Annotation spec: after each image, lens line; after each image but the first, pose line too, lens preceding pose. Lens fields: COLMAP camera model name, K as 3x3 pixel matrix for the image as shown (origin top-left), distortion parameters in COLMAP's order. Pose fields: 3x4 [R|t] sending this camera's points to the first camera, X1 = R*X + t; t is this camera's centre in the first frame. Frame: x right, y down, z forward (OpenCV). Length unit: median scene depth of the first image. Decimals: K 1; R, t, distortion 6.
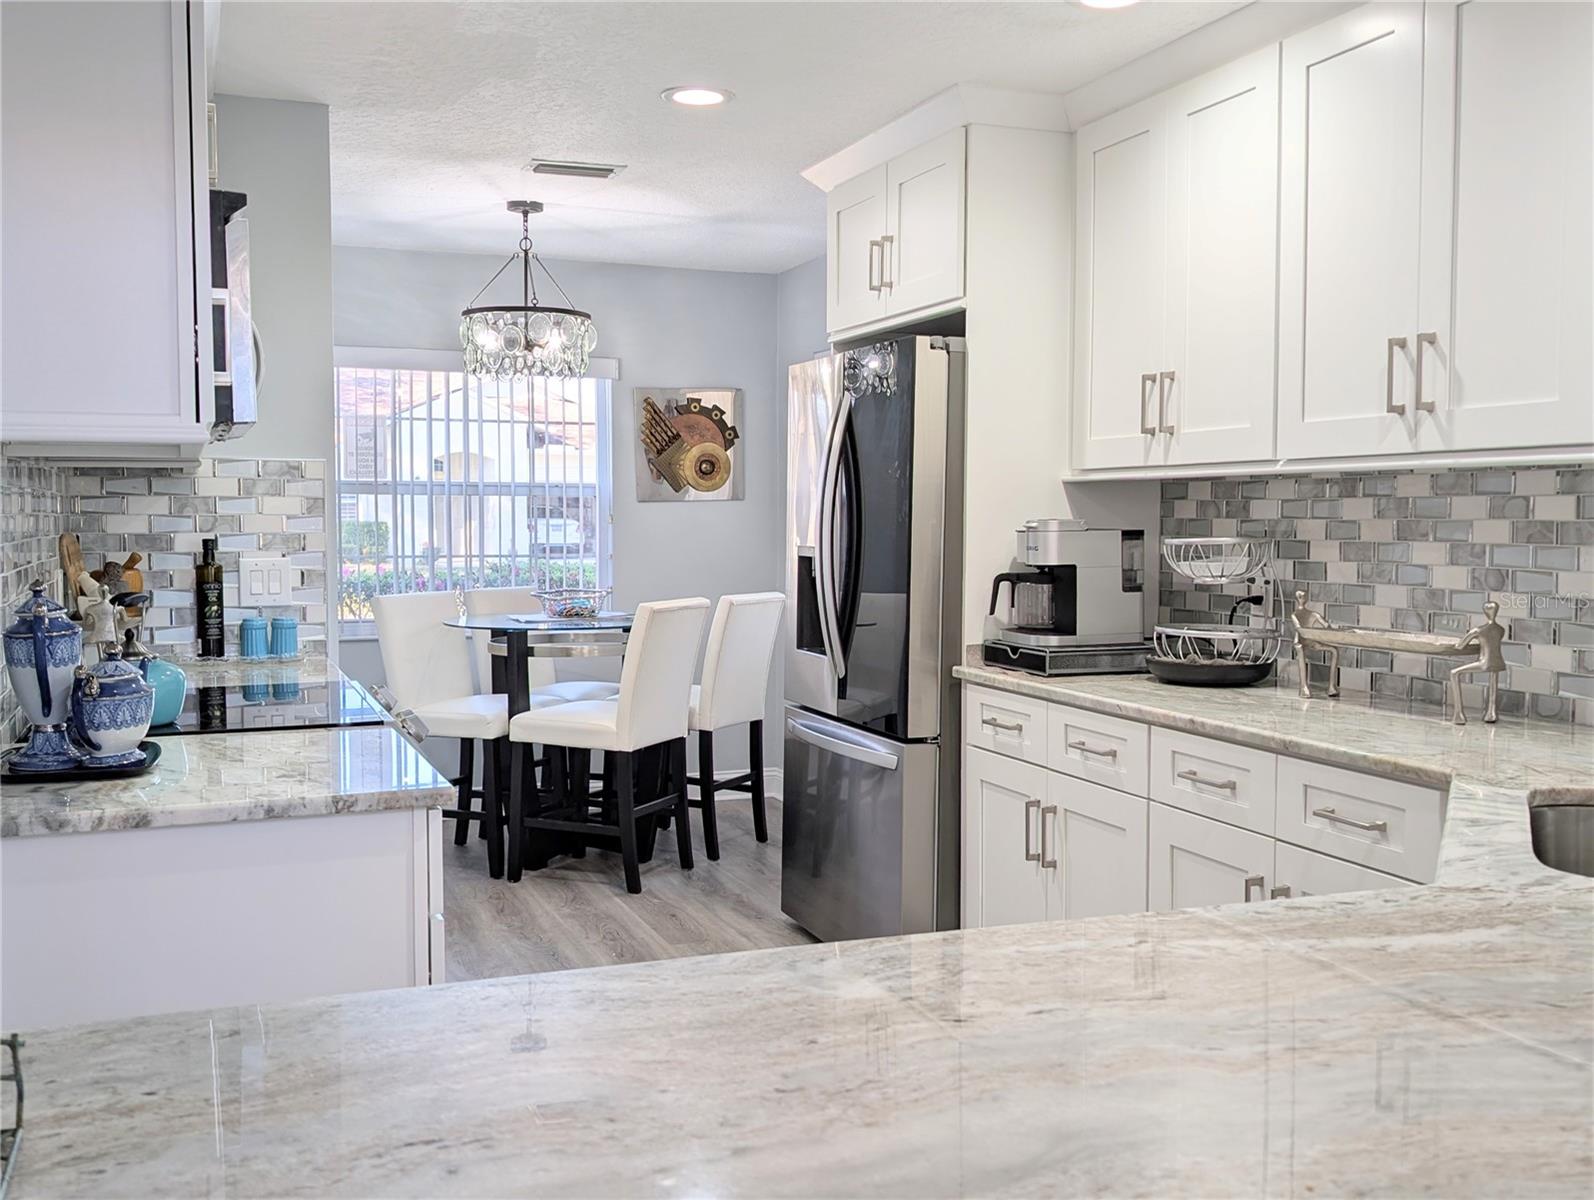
lens RADIAL K [[1562.1, 0, 797.0], [0, 1562.1, 600.0], [0, 0, 1]] dist [0.015644, -0.003618]
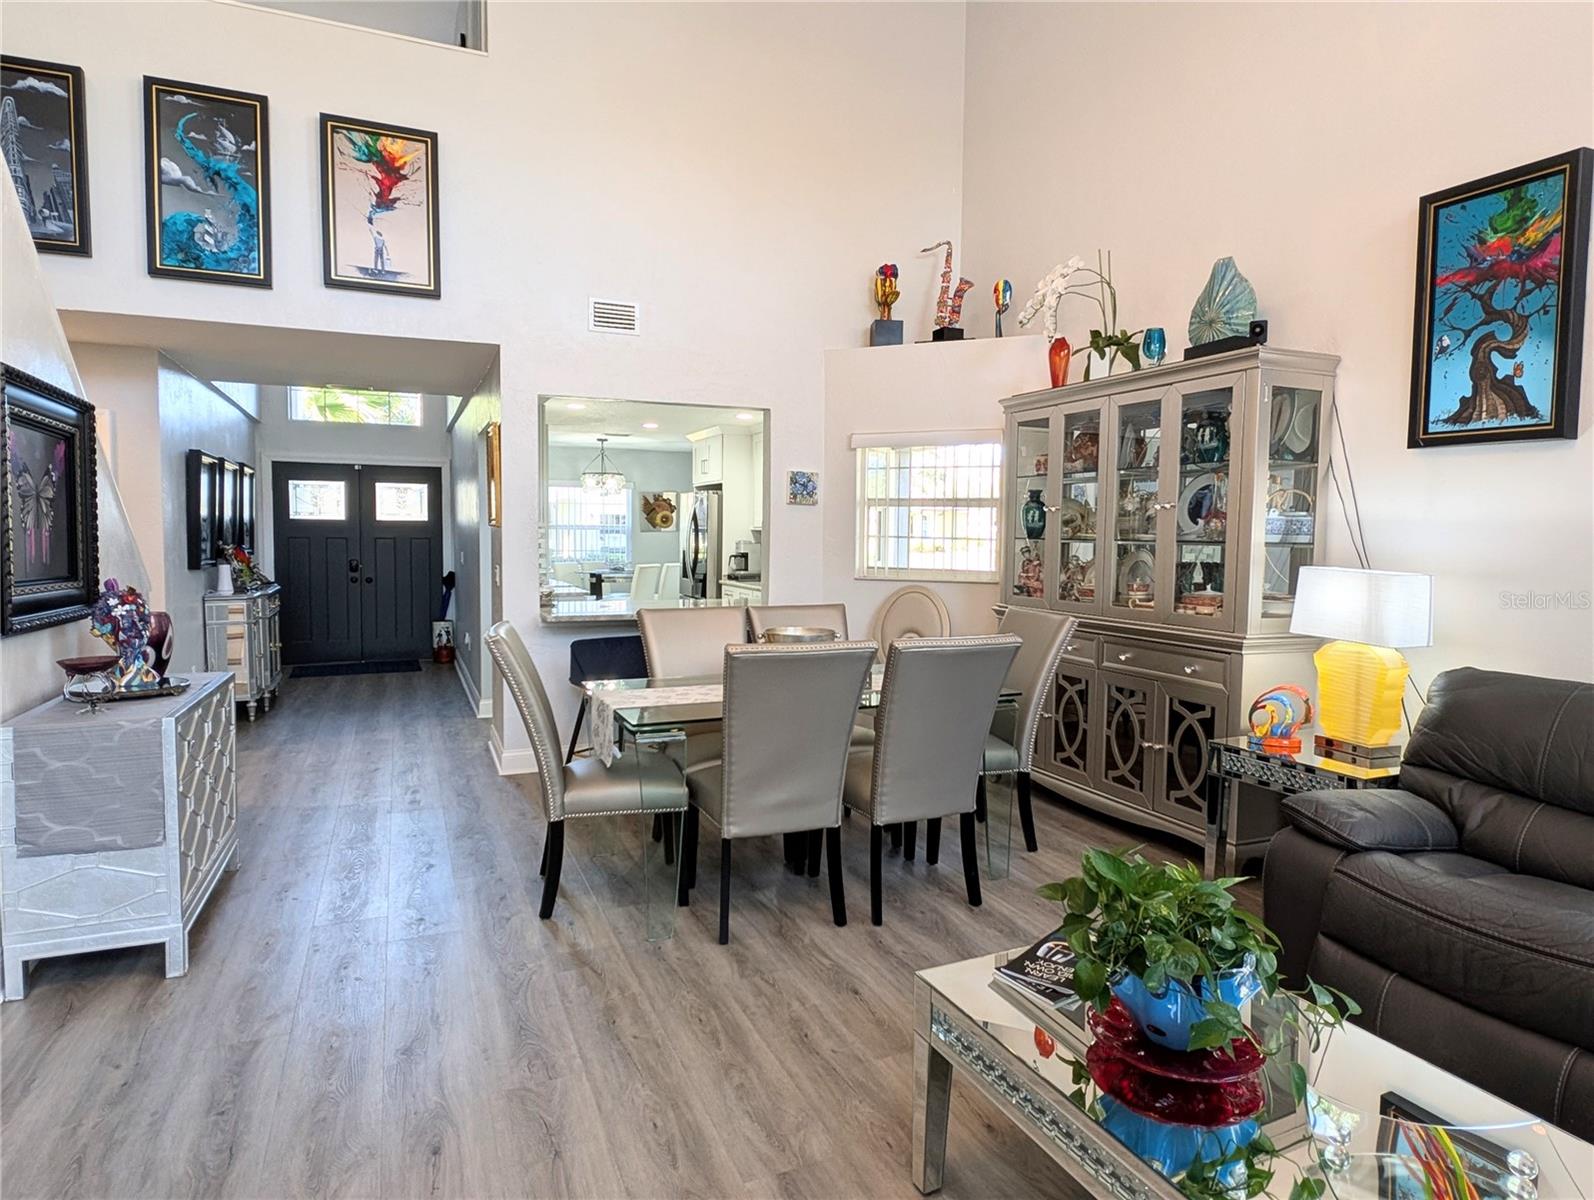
lens RADIAL K [[923.3, 0, 796.2], [0, 923.3, 576.2], [0, 0, 1]] dist [0.043486, -0.028802]
pose [[0.999203, 0.004292, 0.039695, 0.207116], [-0.004105, 0.999980, -0.004783, 0.045391], [-0.039715, 0.004616, 0.999200, -1.254596]]
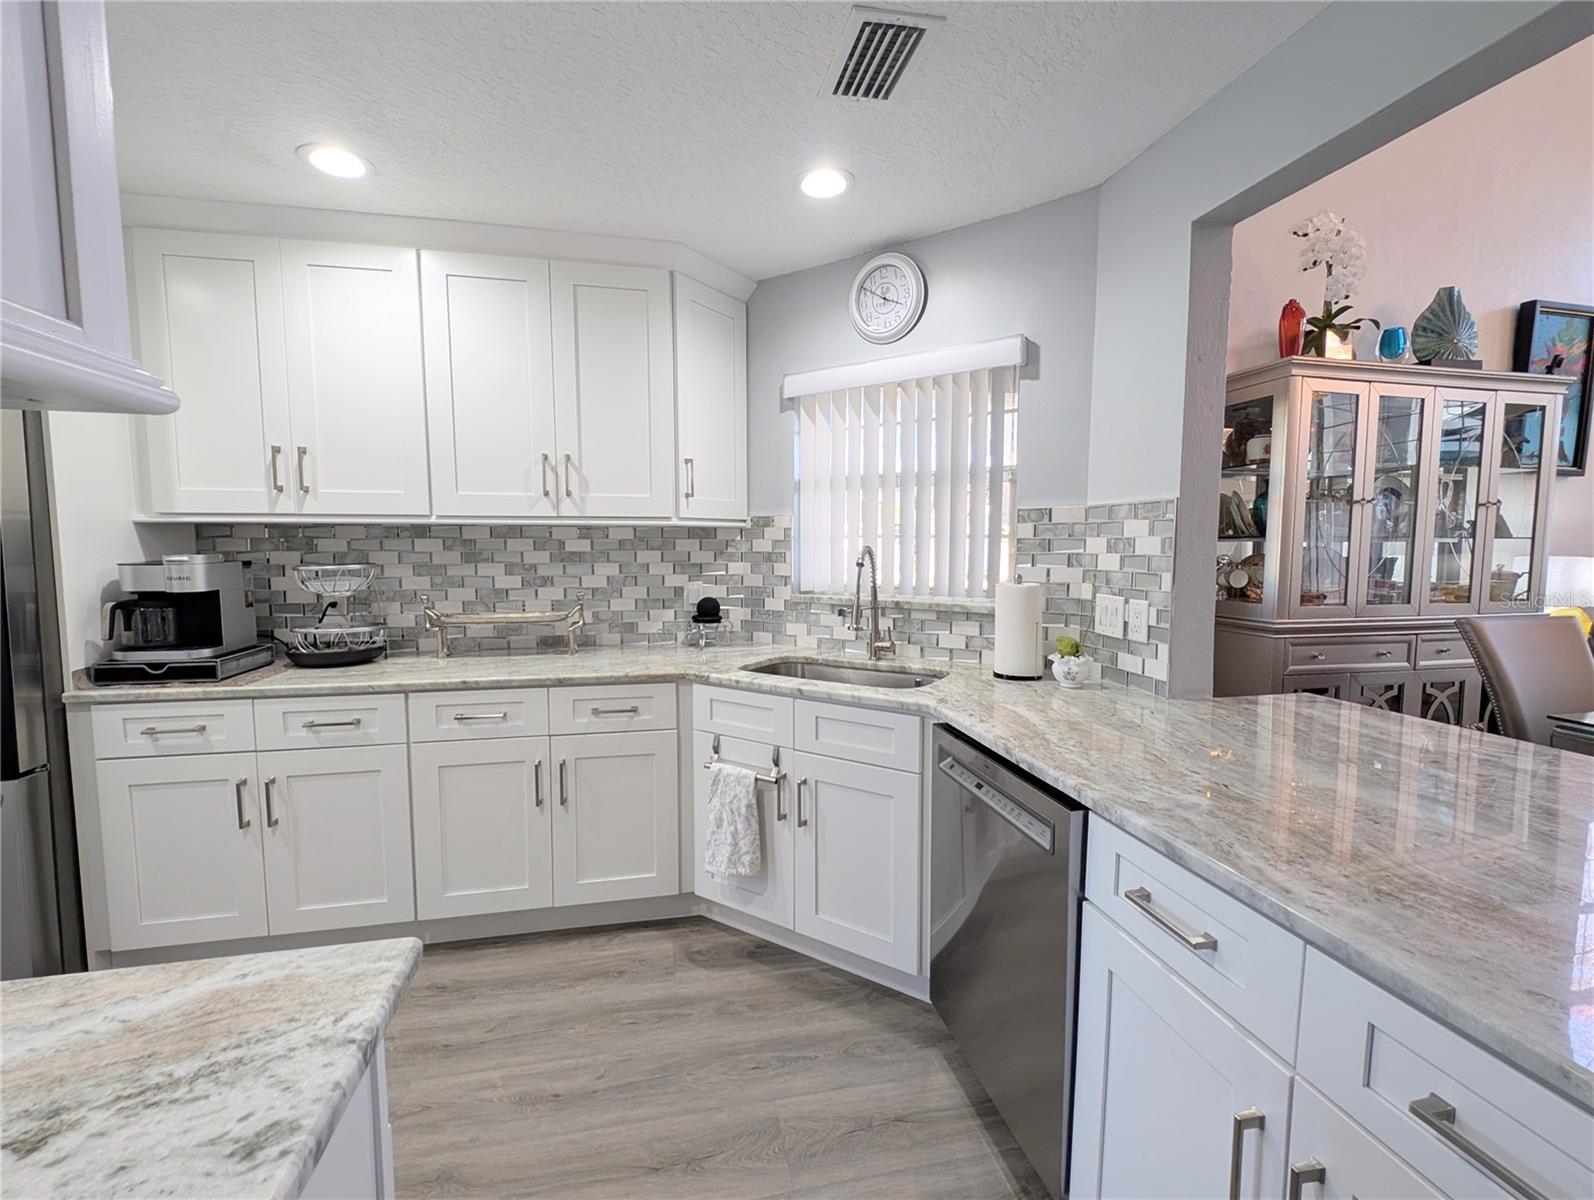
lens RADIAL K [[676.2, 0, 797.0], [0, 676.2, 600.0], [0, 0, 1]] dist [0.005327, -0.000403]
pose [[0.156217, -0.085074, 0.984052, -0.285945], [0.053592, 0.995546, 0.077560, -0.031629], [-0.986268, 0.040621, 0.160080, 0.446437]]
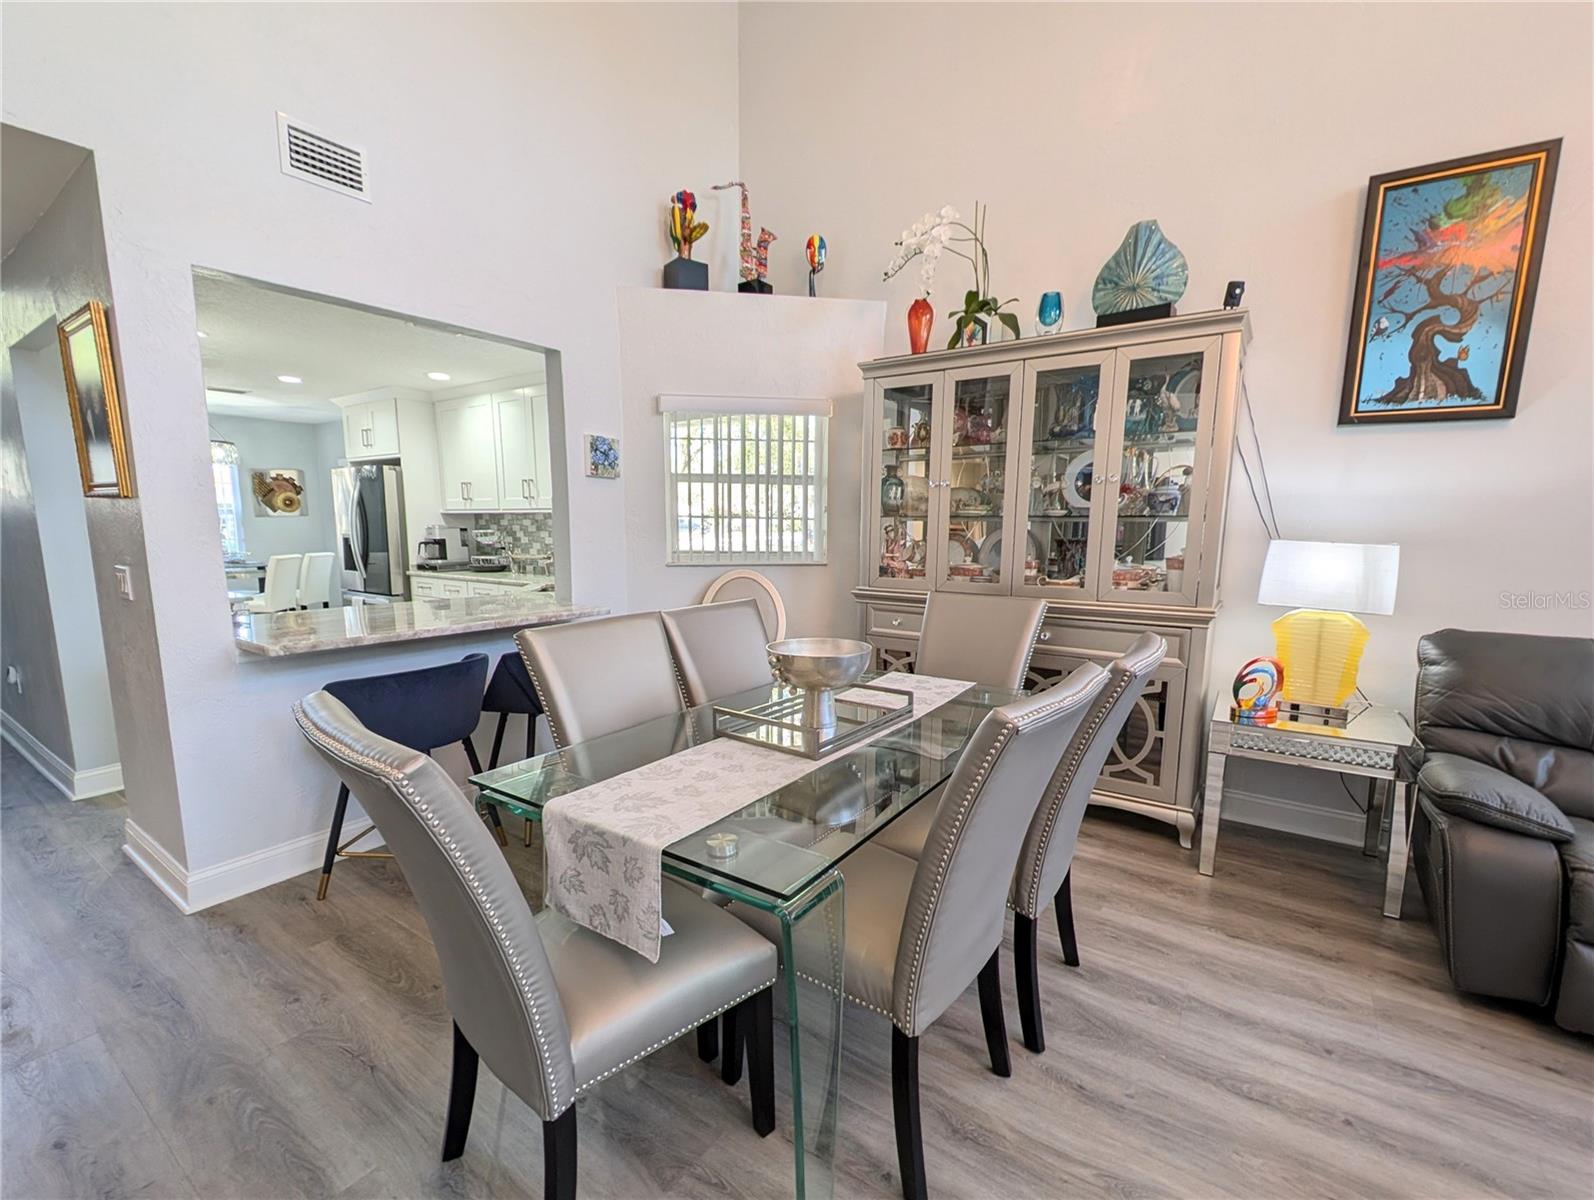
lens RADIAL K [[695.9, 0, 798.8], [0, 695.9, 628.4], [0, 0, 1]] dist [0.016615, -0.008785]
pose [[0.825408, -0.084535, 0.558172, -0.048640], [0.028821, 0.993746, 0.107883, 0.028775], [-0.563801, -0.072961, 0.822682, -0.672396]]
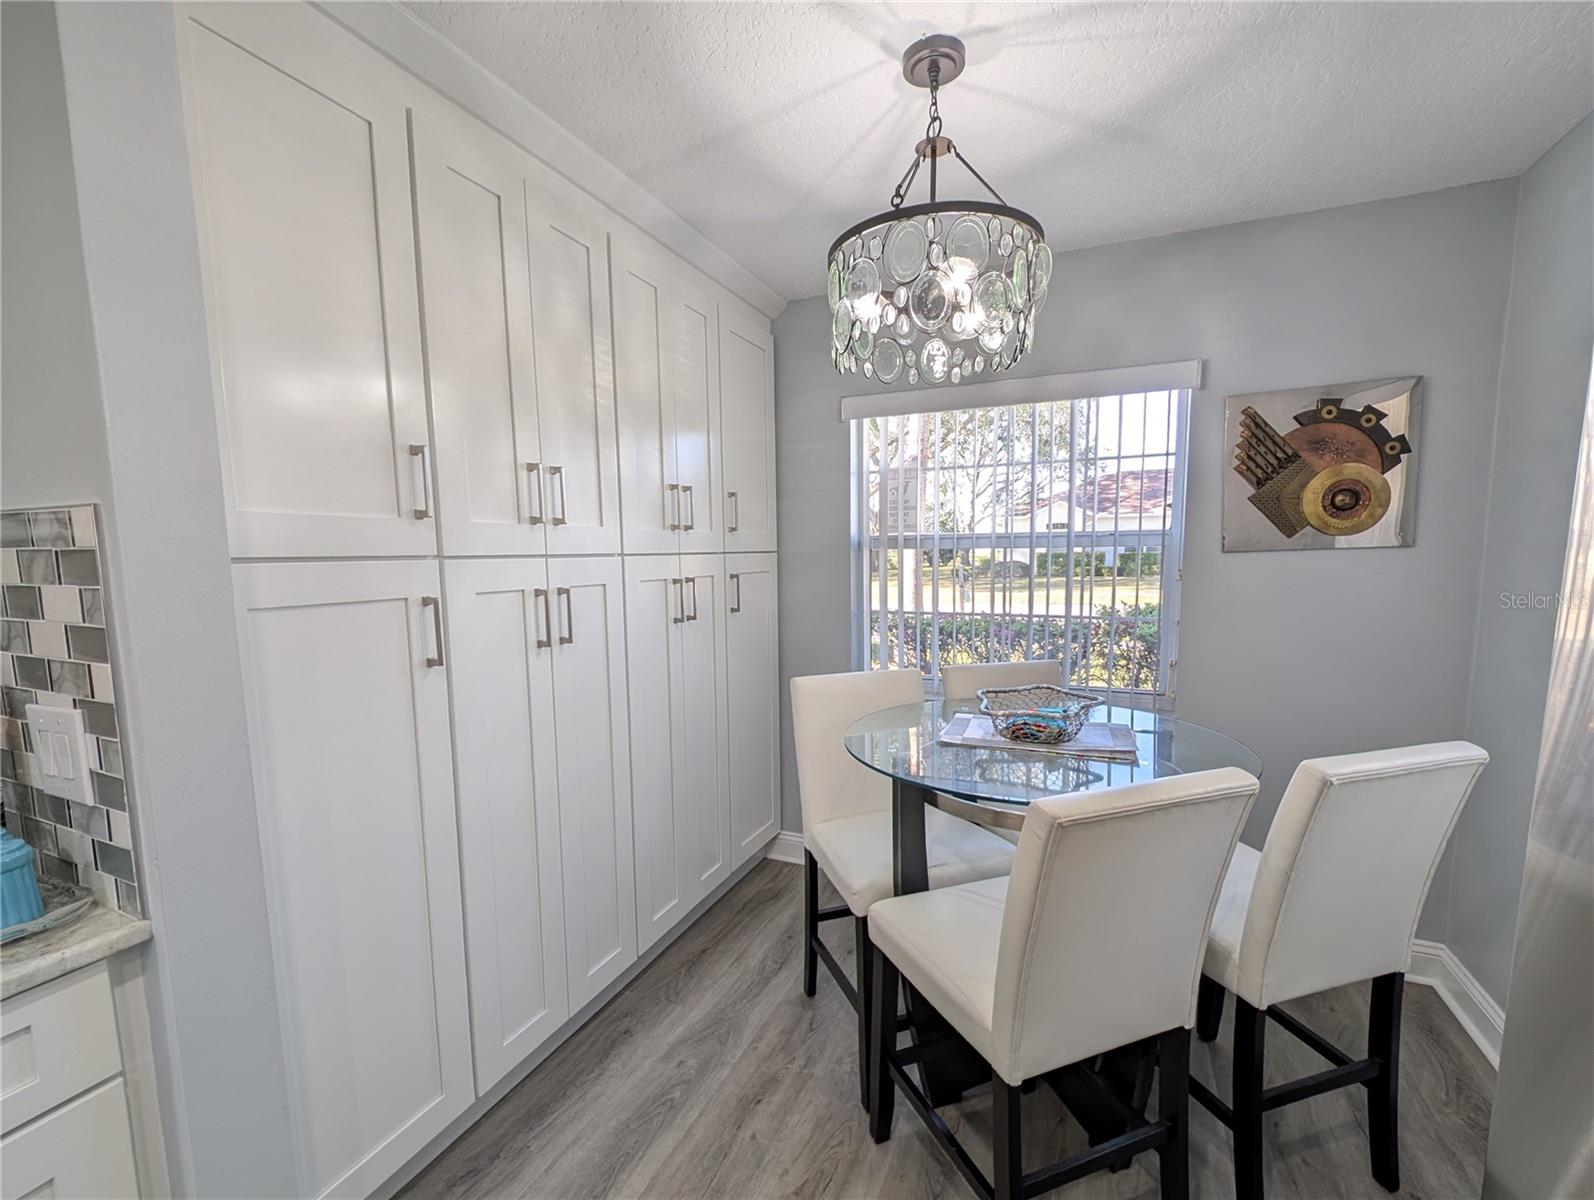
lens RADIAL K [[695.9, 0, 798.8], [0, 695.9, 628.4], [0, 0, 1]] dist [0.016615, -0.008785]
pose [[0.709326, 0.066167, -0.701768, -0.013740], [-0.023108, 0.997232, 0.070668, -0.079649], [0.704502, -0.033910, 0.708892, 1.090079]]
